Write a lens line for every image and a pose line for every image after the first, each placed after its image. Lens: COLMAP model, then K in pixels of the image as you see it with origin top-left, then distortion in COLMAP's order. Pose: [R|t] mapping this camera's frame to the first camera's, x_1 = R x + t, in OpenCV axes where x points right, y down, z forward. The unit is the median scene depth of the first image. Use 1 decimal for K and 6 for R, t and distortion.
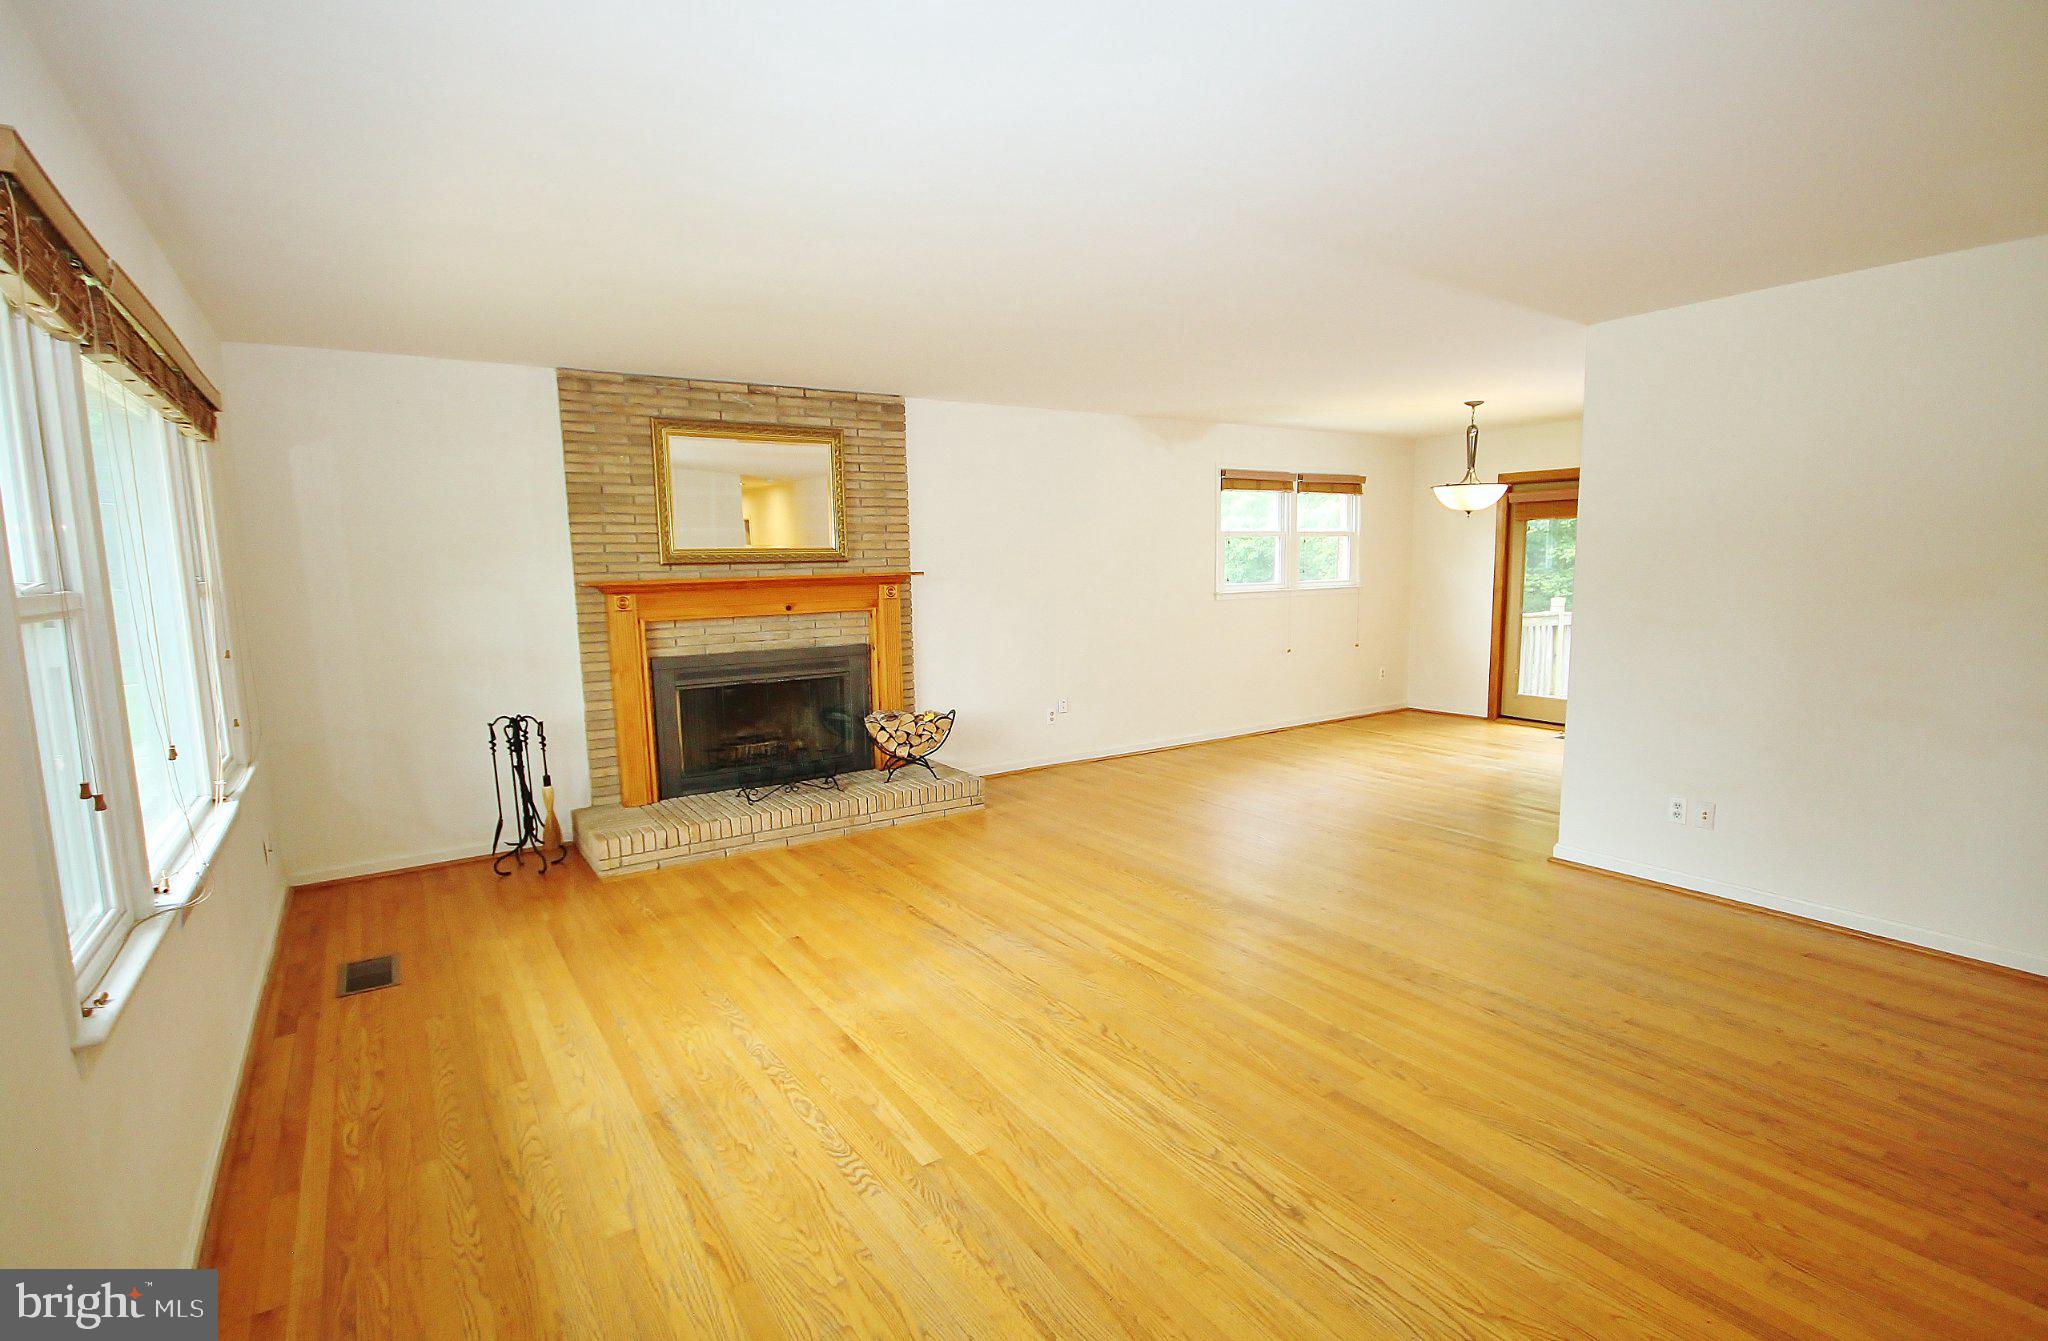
lens RADIAL K [[961.3, 0, 1024.2], [0, 961.3, 684.5], [0, 0, 1]] dist [0.010791, -0.012241]
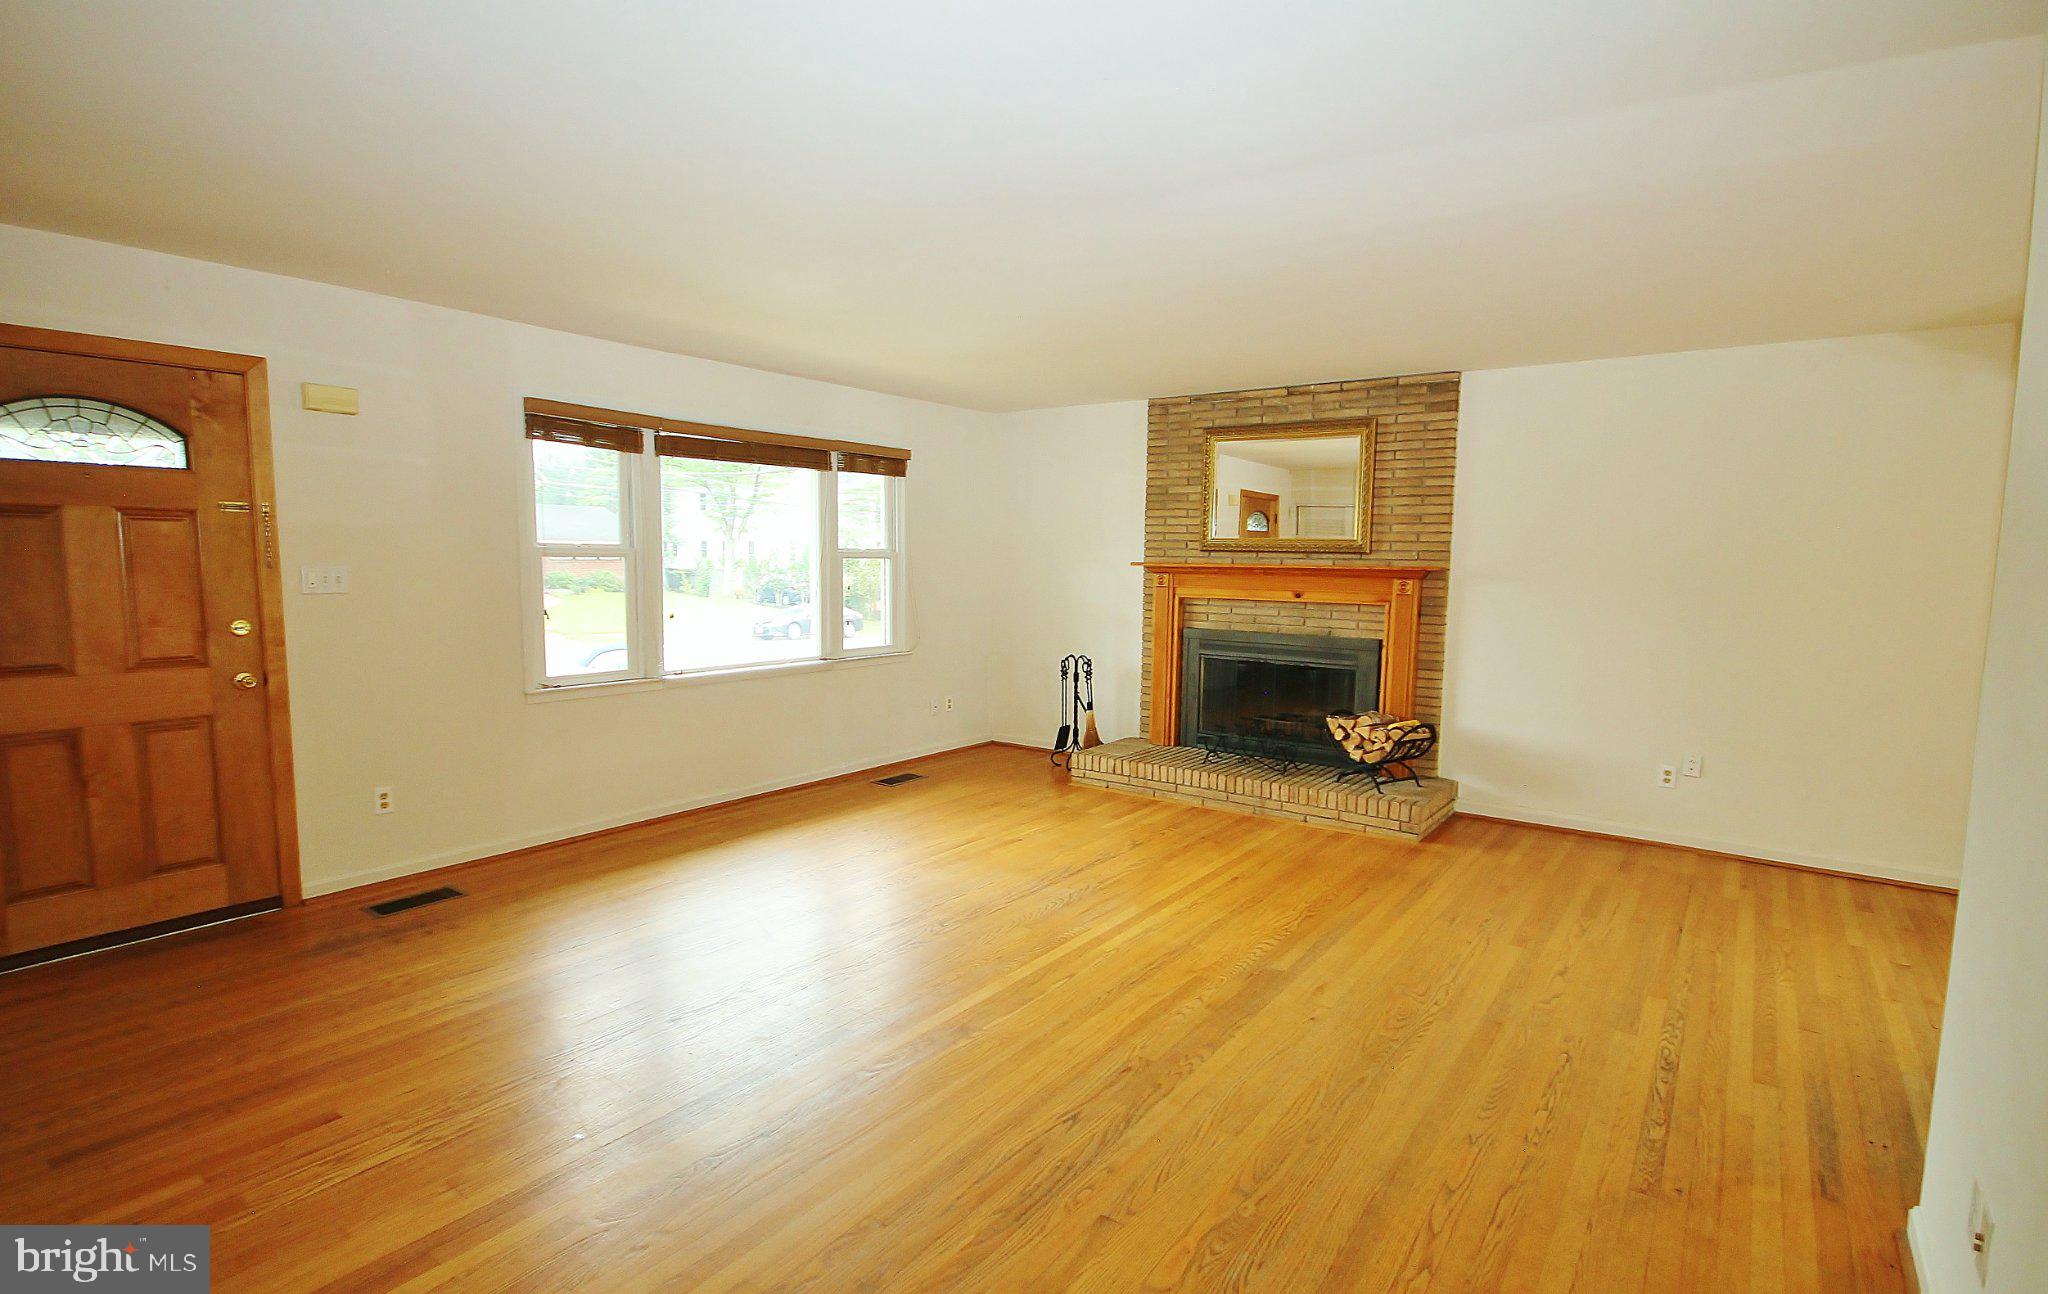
lens RADIAL K [[974.5, 0, 1033.6], [0, 974.5, 660.6], [0, 0, 1]] dist [-0.002013, 0.000024]
pose [[0.366578, 0.123529, -0.922150, 0.661934], [-0.147114, 0.986374, 0.073651, -0.047925], [0.918683, 0.108663, 0.379756, 0.358527]]
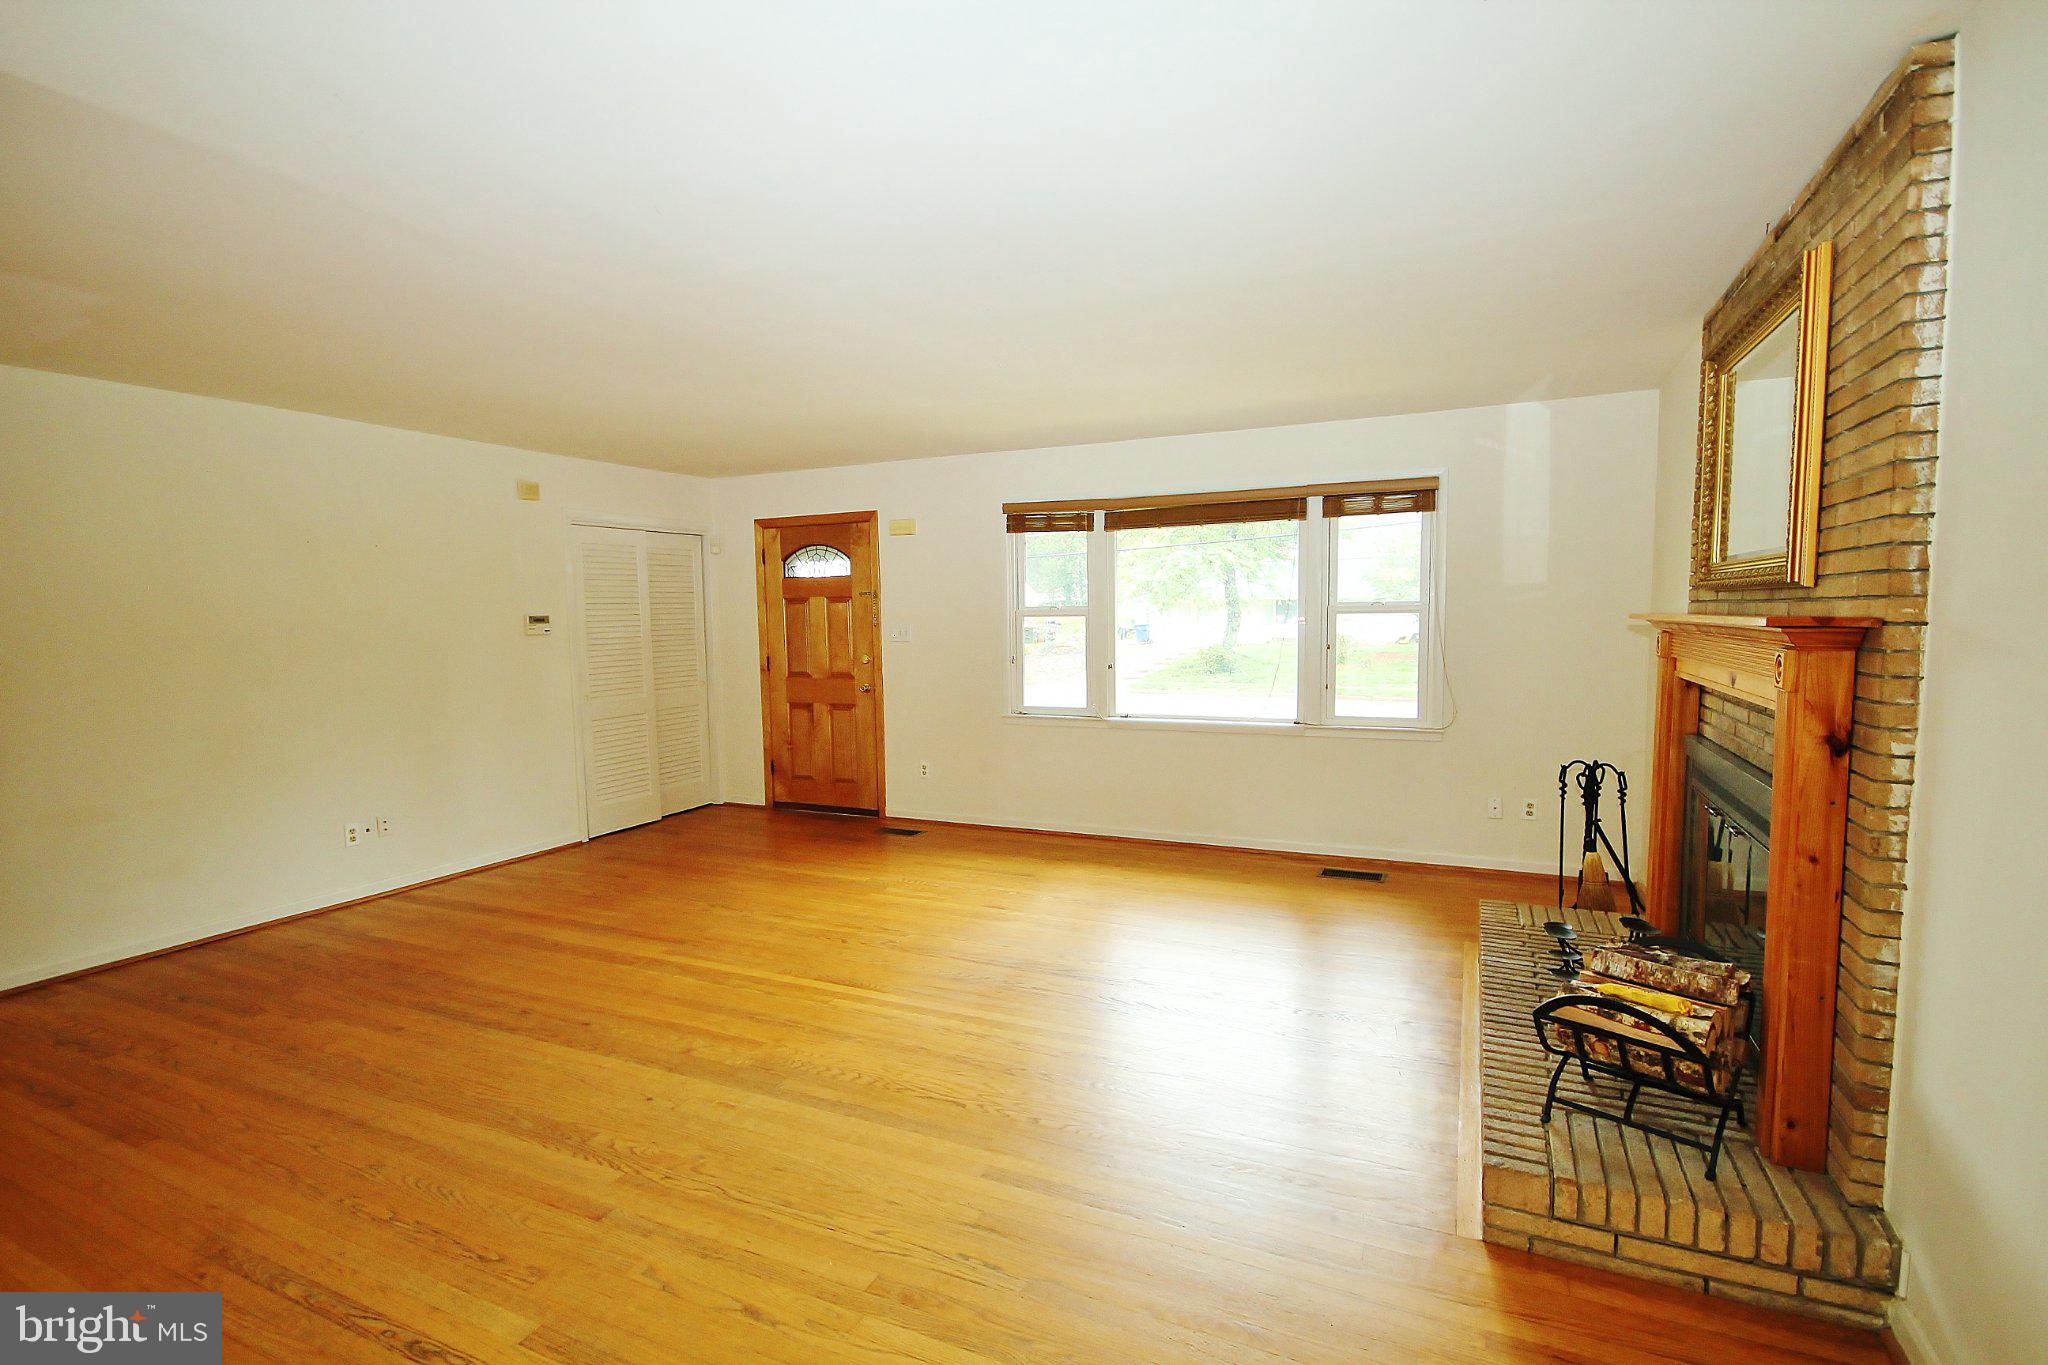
lens RADIAL K [[947.6, 0, 1021.4], [0, 947.6, 697.0], [0, 0, 1]] dist [0.009201, -0.008042]
pose [[-0.830370, 0.079530, -0.551508, 0.335250], [-0.047811, 0.975942, 0.212721, -0.160703], [0.555158, 0.203005, -0.806591, 1.215999]]
